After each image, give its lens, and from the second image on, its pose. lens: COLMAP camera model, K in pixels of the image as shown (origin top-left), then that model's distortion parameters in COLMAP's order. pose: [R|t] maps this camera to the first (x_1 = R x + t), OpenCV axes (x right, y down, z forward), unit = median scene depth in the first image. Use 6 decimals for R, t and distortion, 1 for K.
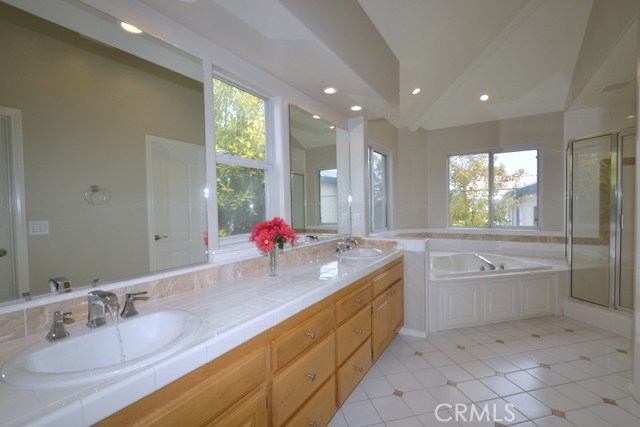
lens RADIAL K [[283.2, 0, 323.3], [0, 283.2, 215.1], [0, 0, 1]] dist [-0.000560, -0.000836]
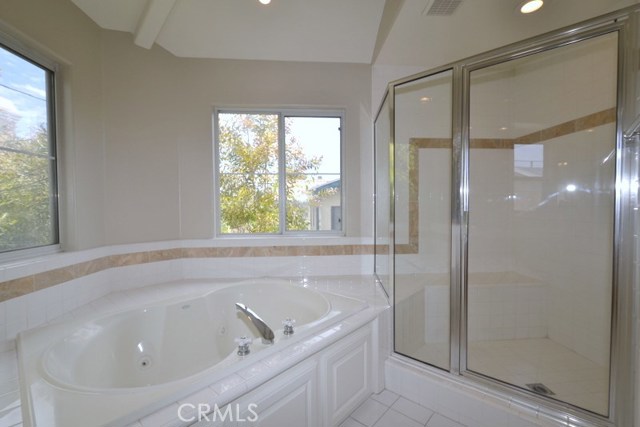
lens RADIAL K [[283.2, 0, 323.3], [0, 283.2, 215.1], [0, 0, 1]] dist [-0.000560, -0.000836]
pose [[0.813087, -0.003603, 0.582131, 0.296889], [0.009344, 0.999933, -0.006863, 0.005950], [-0.582068, 0.011019, 0.813066, 0.430365]]
